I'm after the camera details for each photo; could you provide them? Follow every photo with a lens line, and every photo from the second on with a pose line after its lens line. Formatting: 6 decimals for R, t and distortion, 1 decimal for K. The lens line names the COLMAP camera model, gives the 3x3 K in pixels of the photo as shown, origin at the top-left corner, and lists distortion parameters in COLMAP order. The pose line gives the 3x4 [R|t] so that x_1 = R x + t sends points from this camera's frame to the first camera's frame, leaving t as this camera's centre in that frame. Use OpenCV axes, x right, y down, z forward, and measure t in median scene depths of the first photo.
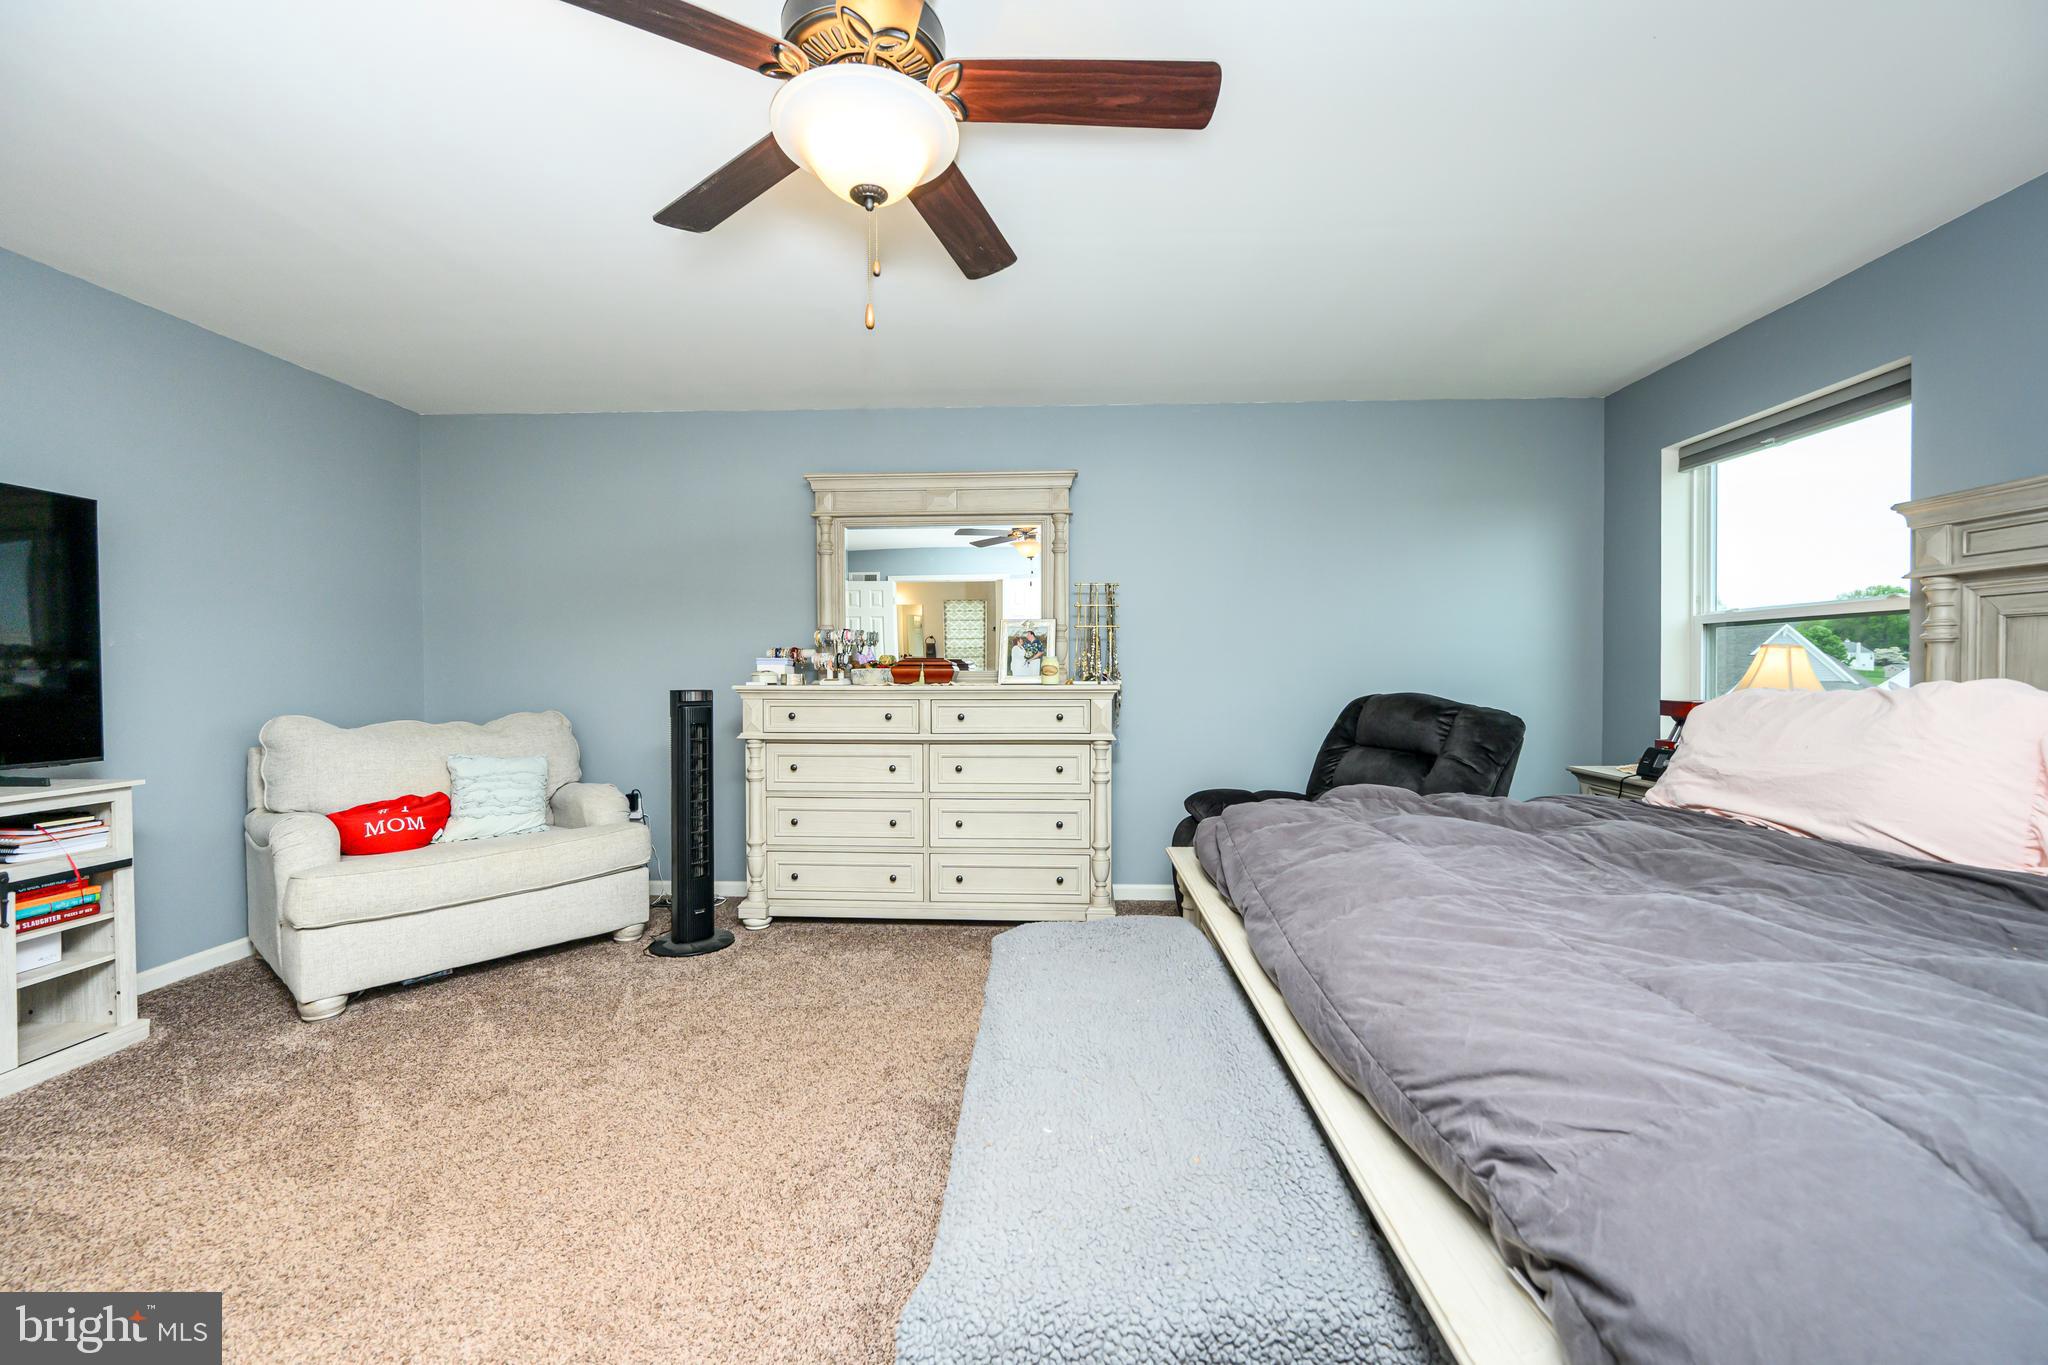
lens RADIAL K [[808.3, 0, 1024.0], [0, 808.3, 682.5], [0, 0, 1]] dist [-0.002422, -0.000475]
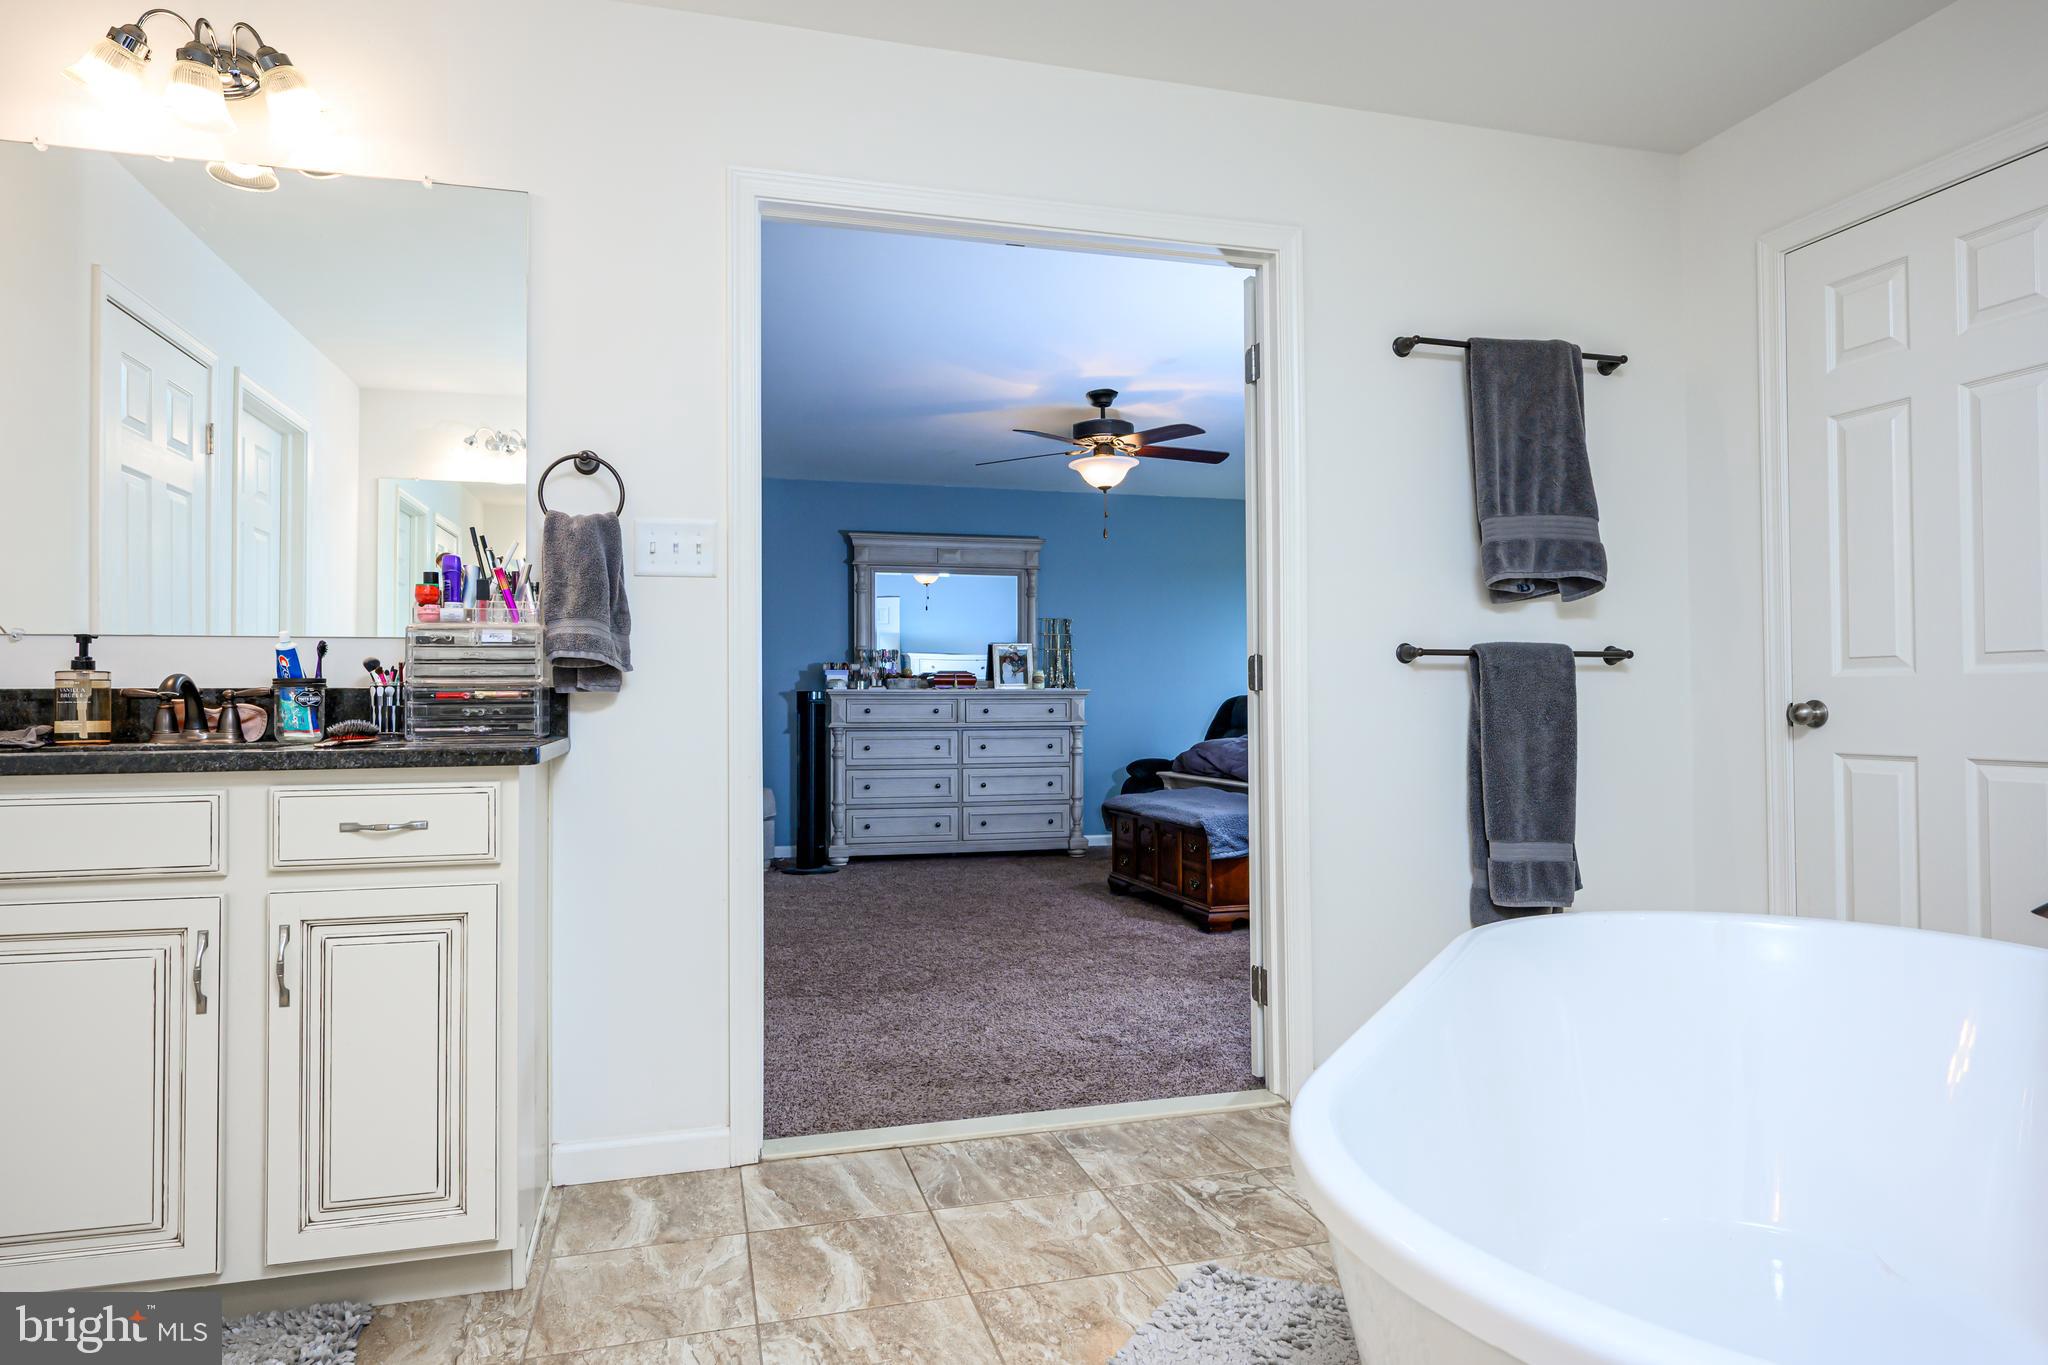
lens RADIAL K [[1187.5, 0, 1024.0], [0, 1187.5, 682.5], [0, 0, 1]] dist [0.000147, 0.000042]
pose [[0.951416, 0.004759, 0.307872, -0.661281], [0.005529, 0.999455, -0.032536, 0.060661], [-0.307859, 0.032658, 0.950871, -1.040759]]
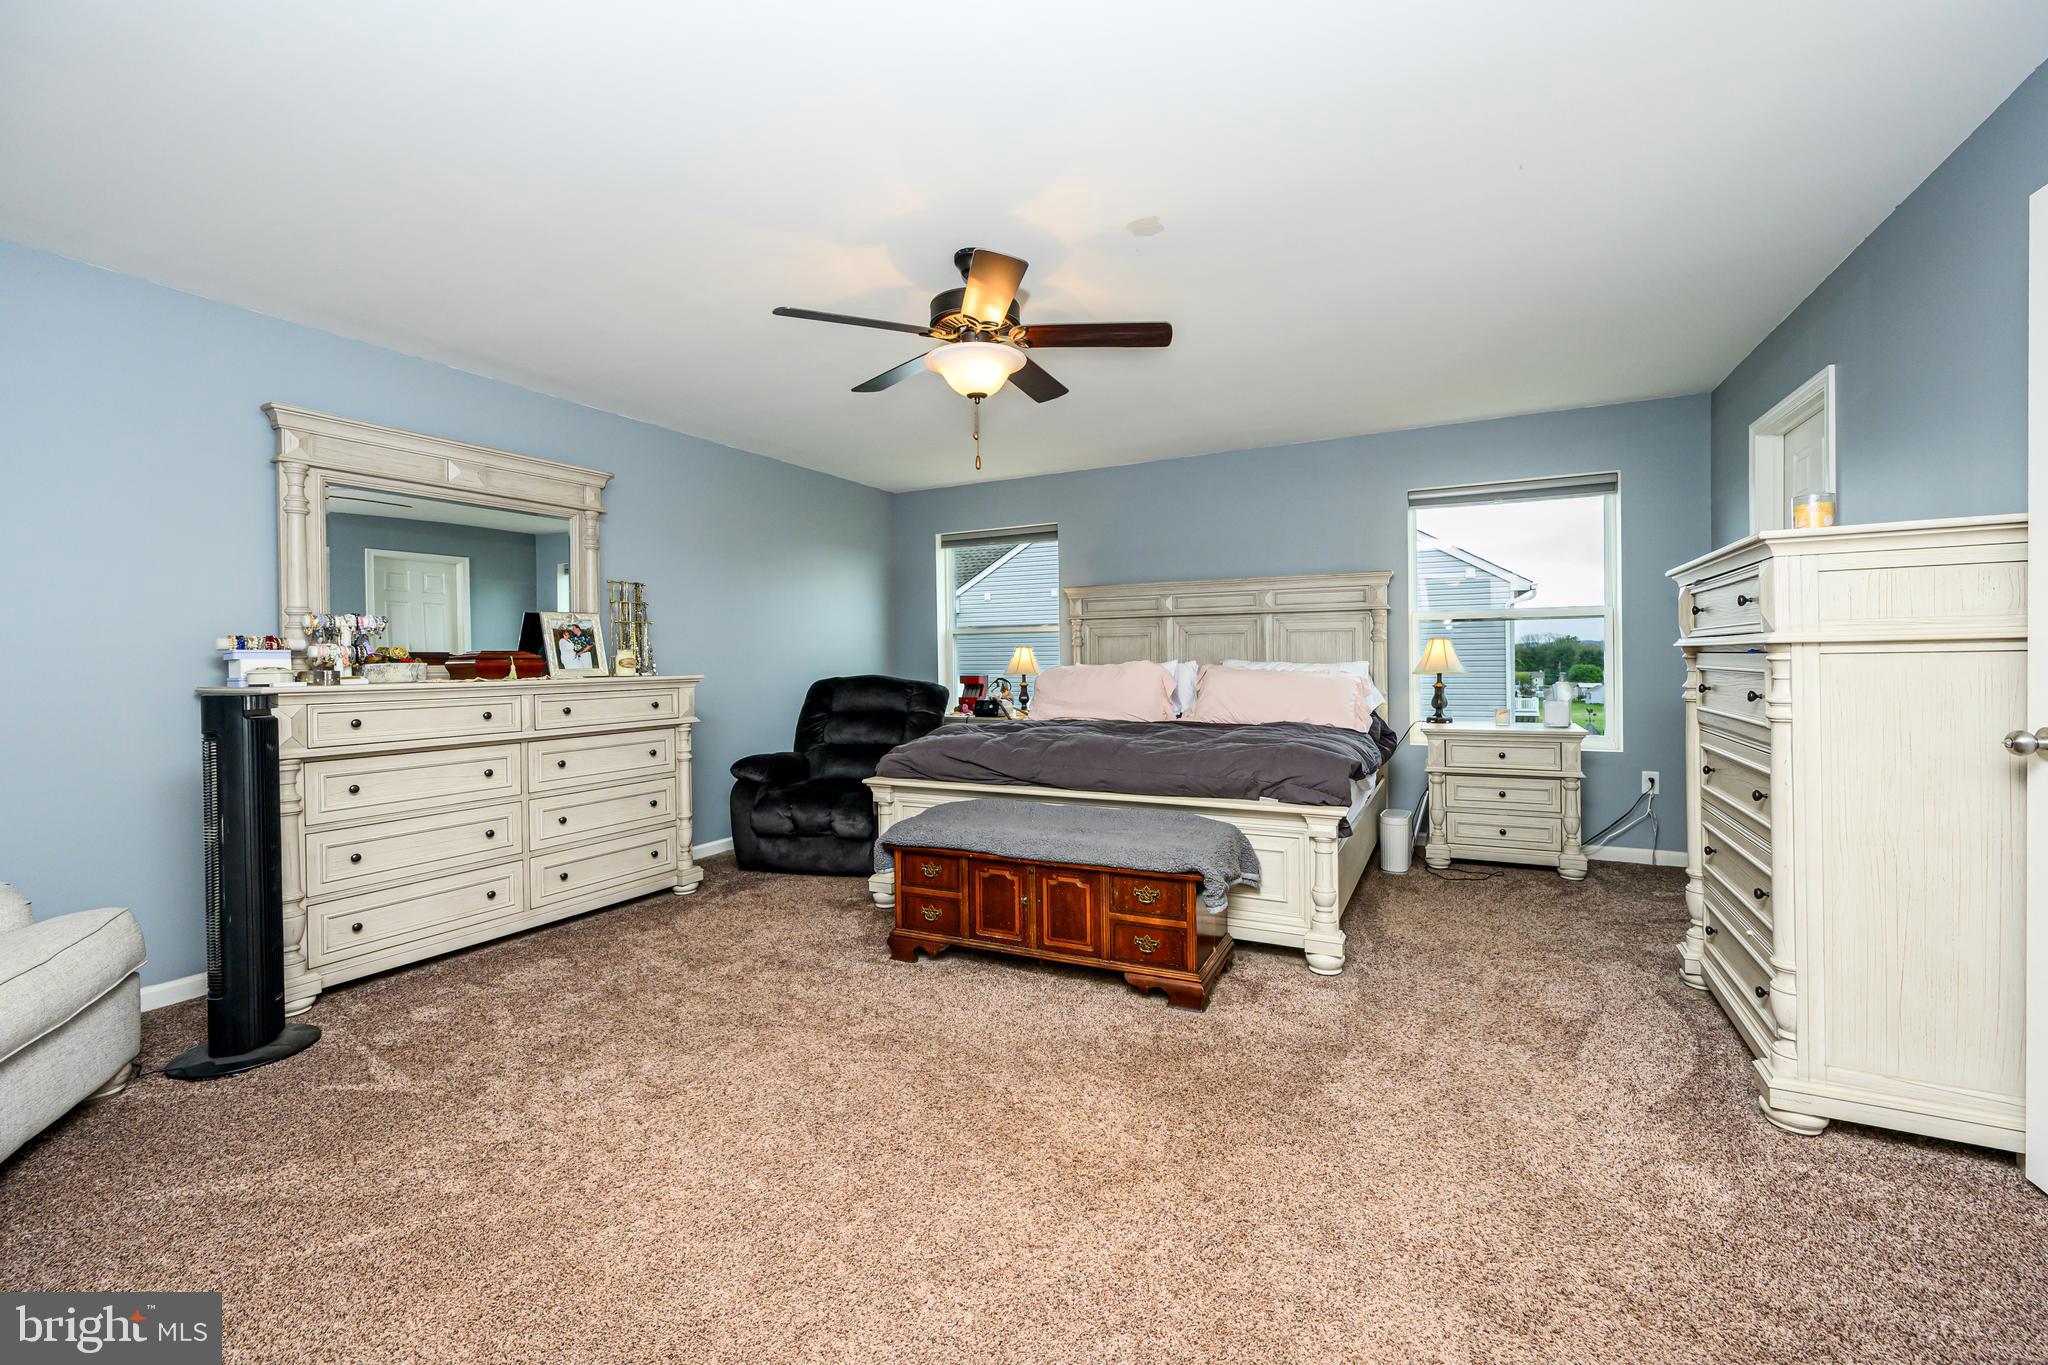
lens RADIAL K [[825.6, 0, 1050.9], [0, 825.6, 662.0], [0, 0, 1]] dist [0.000424, 0.000025]
pose [[0.404958, -0.008632, 0.914294, -0.748642], [0.027311, 0.999623, -0.002659, 0.002077], [-0.913927, 0.026048, 0.405042, 0.049173]]
